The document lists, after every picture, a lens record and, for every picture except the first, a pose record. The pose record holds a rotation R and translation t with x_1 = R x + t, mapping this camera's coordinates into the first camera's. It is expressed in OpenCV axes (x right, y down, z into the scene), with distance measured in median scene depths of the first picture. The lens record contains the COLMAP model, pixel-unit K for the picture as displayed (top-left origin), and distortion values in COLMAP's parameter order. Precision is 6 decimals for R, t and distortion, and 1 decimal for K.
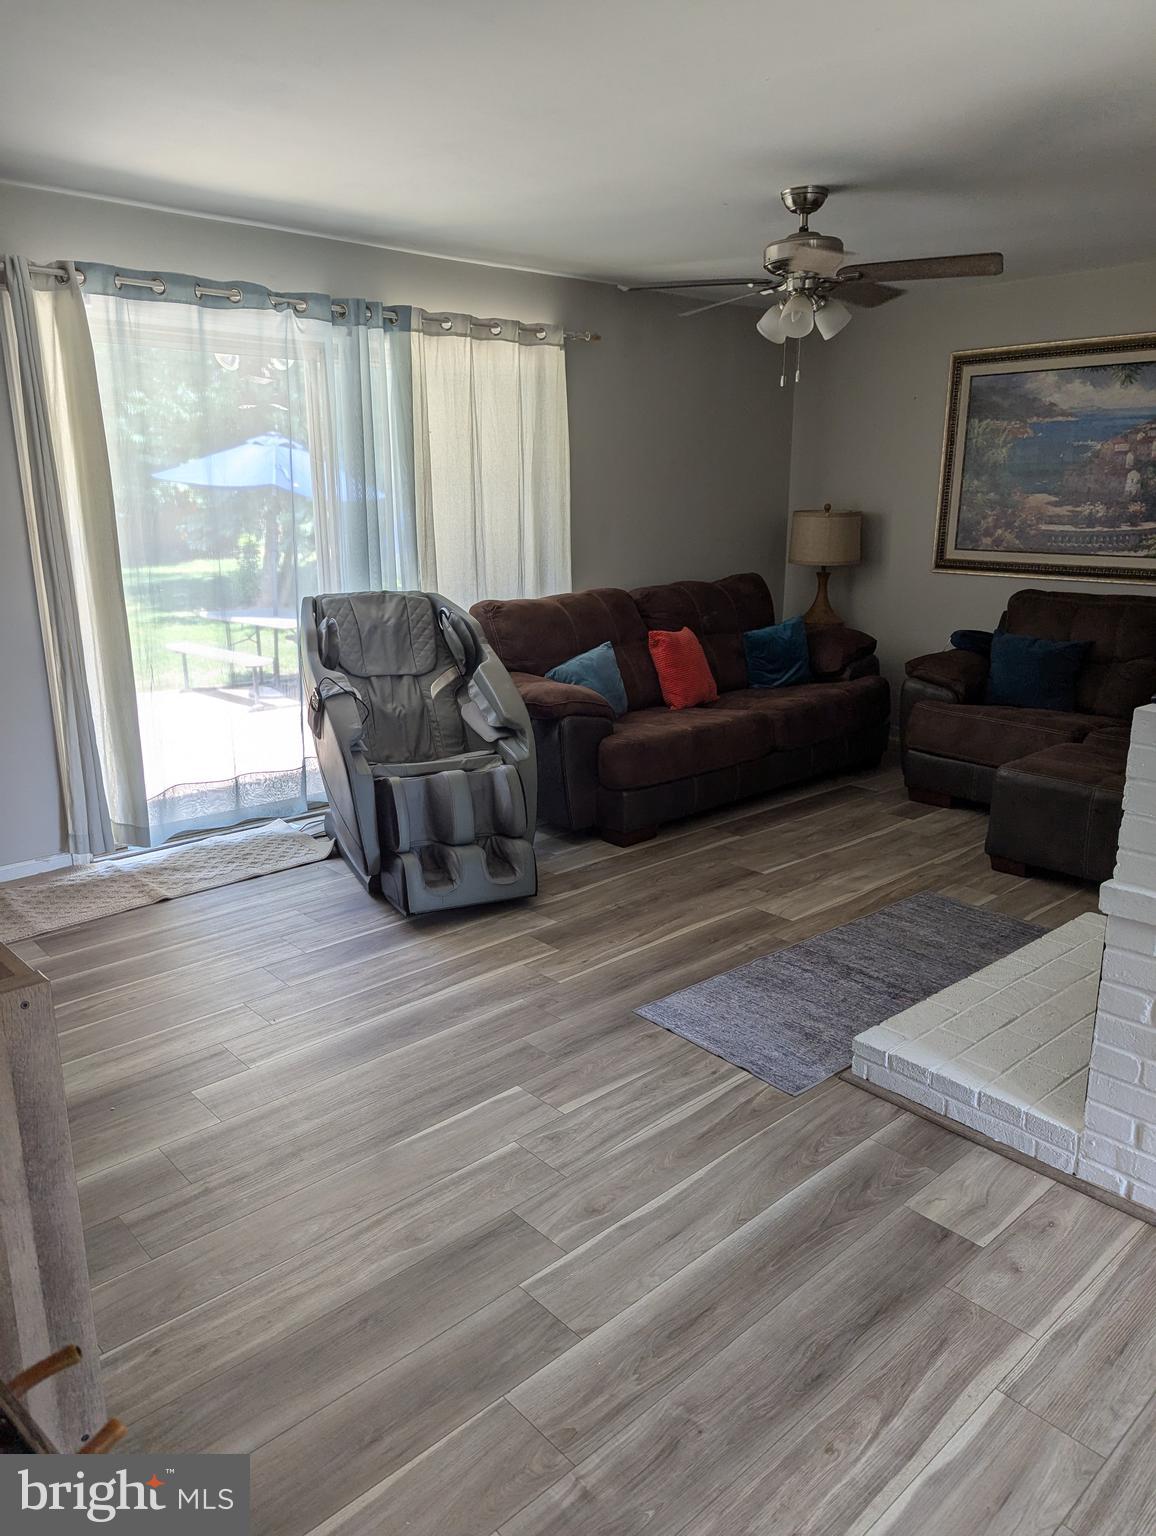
lens RADIAL K [[1067.9, 0, 589.5], [0, 1067.9, 770.3], [0, 0, 1]] dist [0.065264, -0.062173]
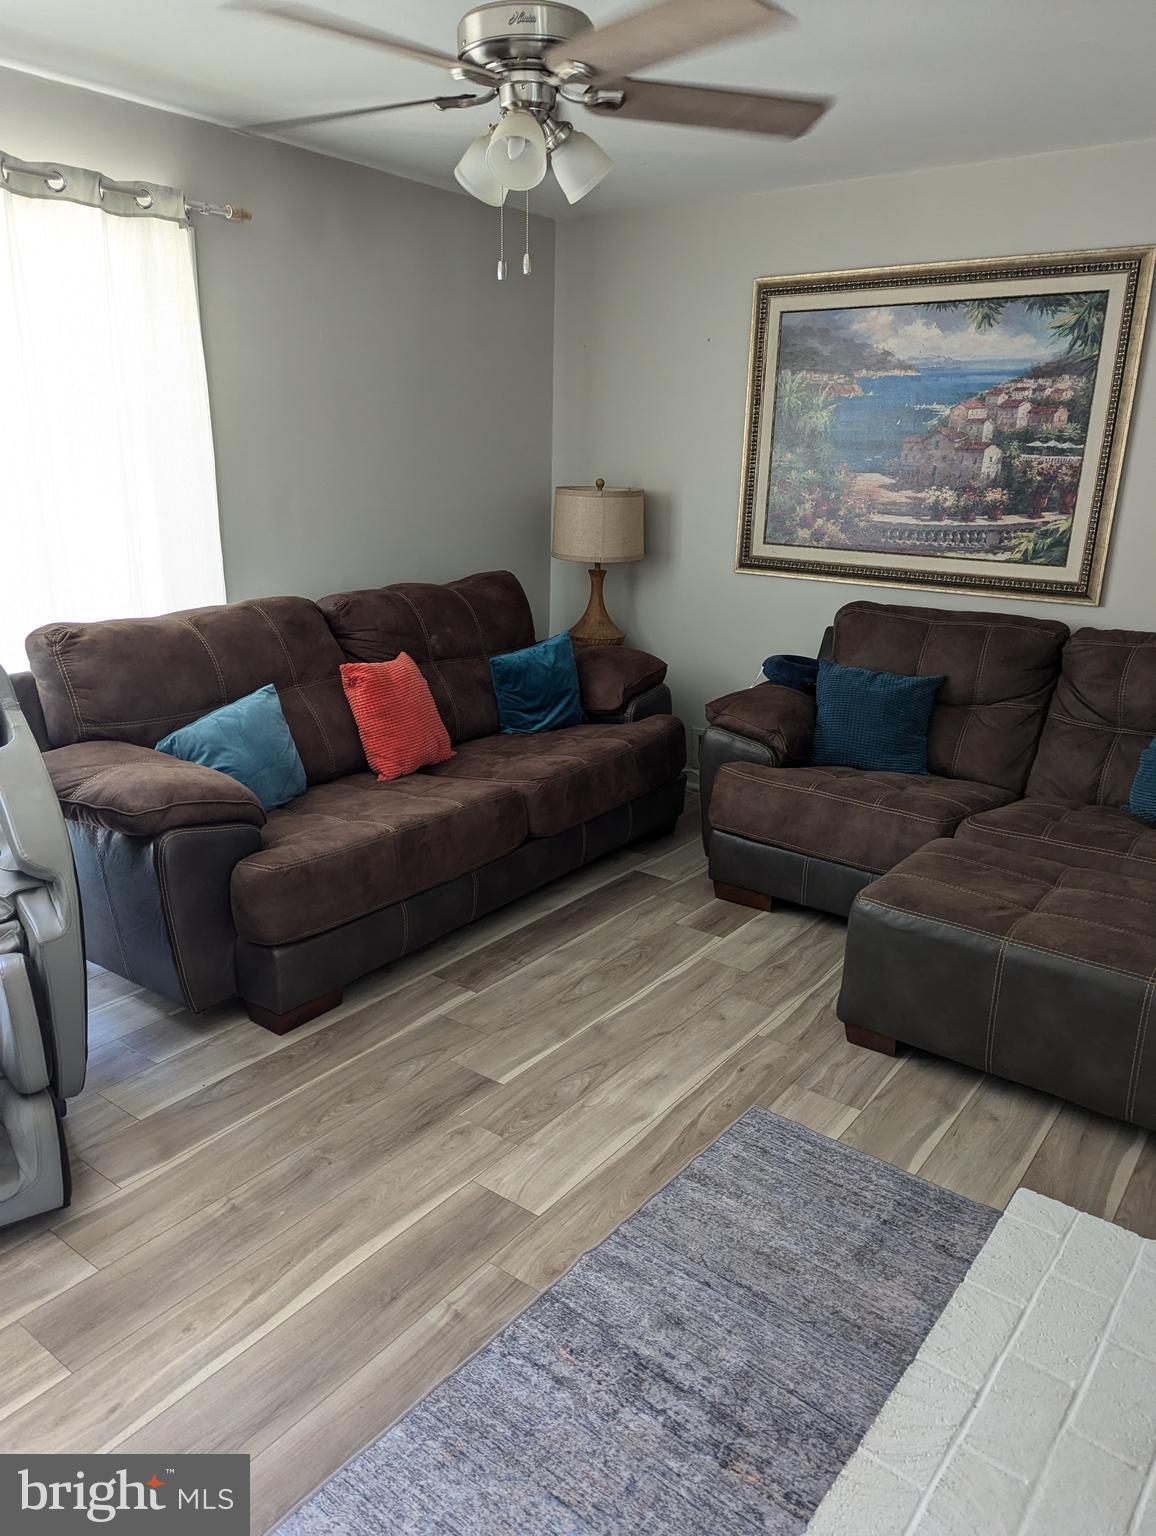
lens RADIAL K [[1067.9, 0, 589.5], [0, 1067.9, 770.3], [0, 0, 1]] dist [0.065264, -0.062173]
pose [[0.982252, -0.028999, 0.185309, 0.082645], [0.023073, 0.999154, 0.034053, -0.083359], [-0.186139, -0.029172, 0.982090, 0.309039]]
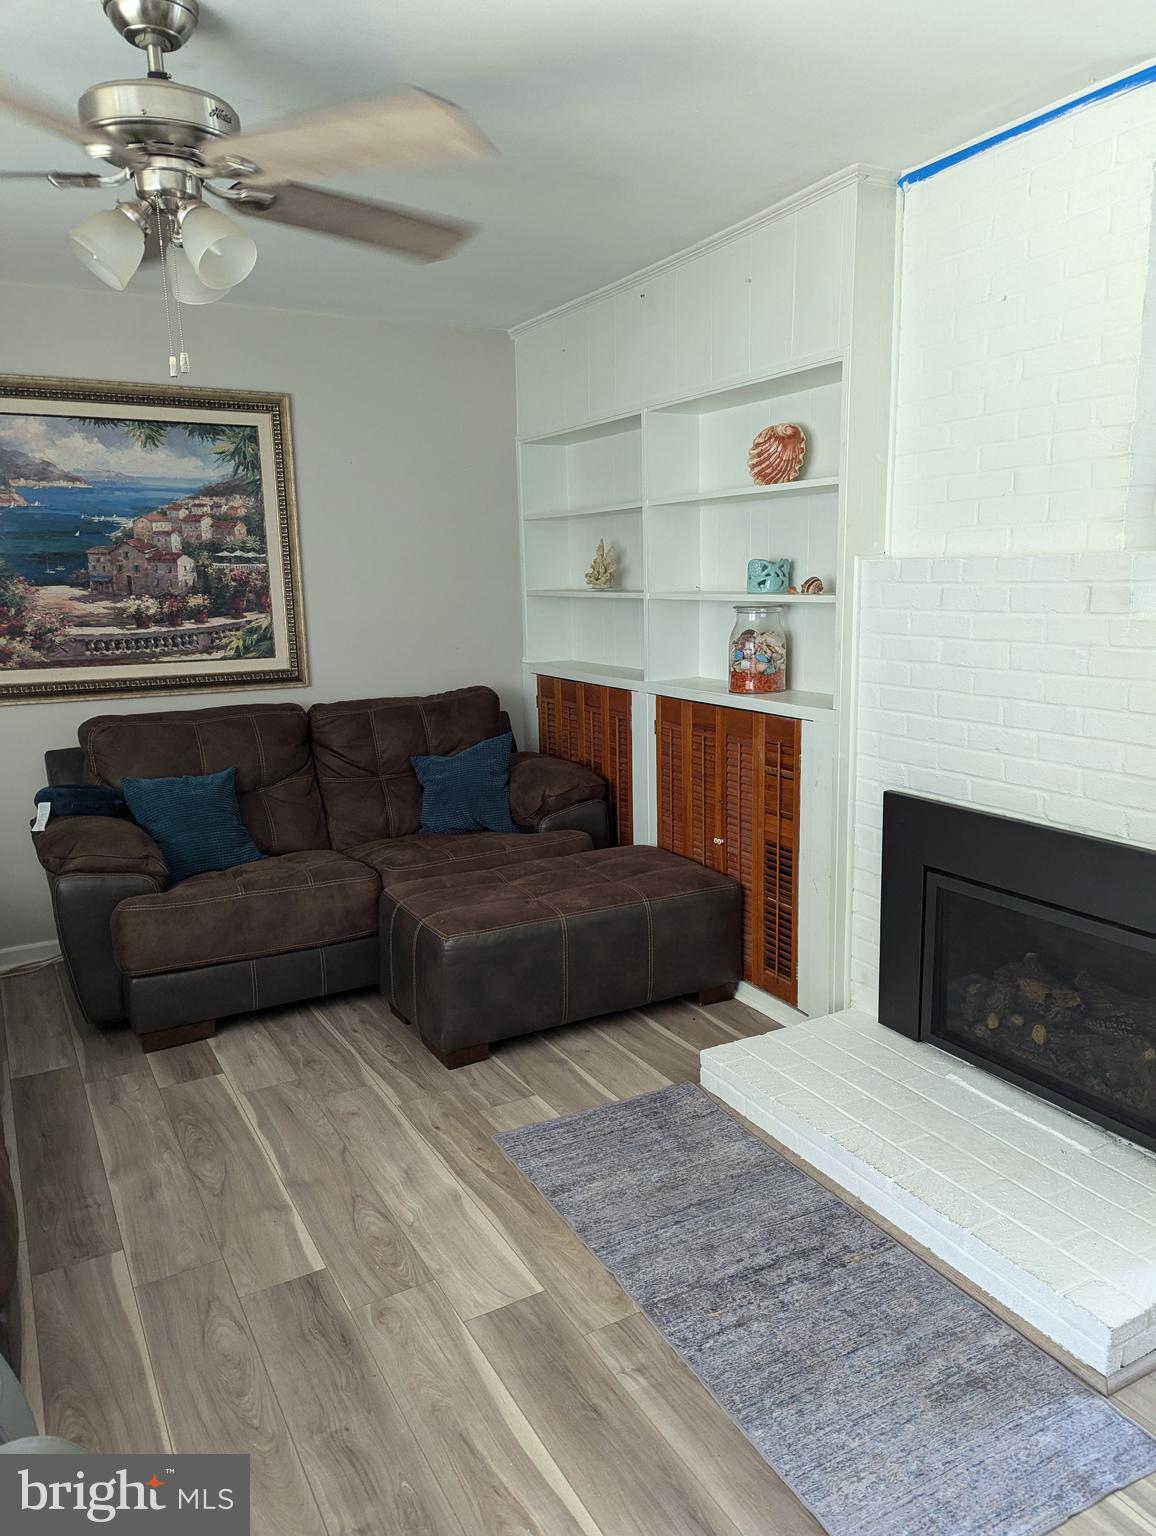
lens RADIAL K [[1075.9, 0, 580.4], [0, 1075.9, 784.8], [0, 0, 1]] dist [0.060451, -0.056020]
pose [[0.232581, -0.192984, 0.953238, -0.227005], [0.265441, 0.955502, 0.128677, -0.138624], [-0.935653, 0.223101, 0.273457, 0.538460]]
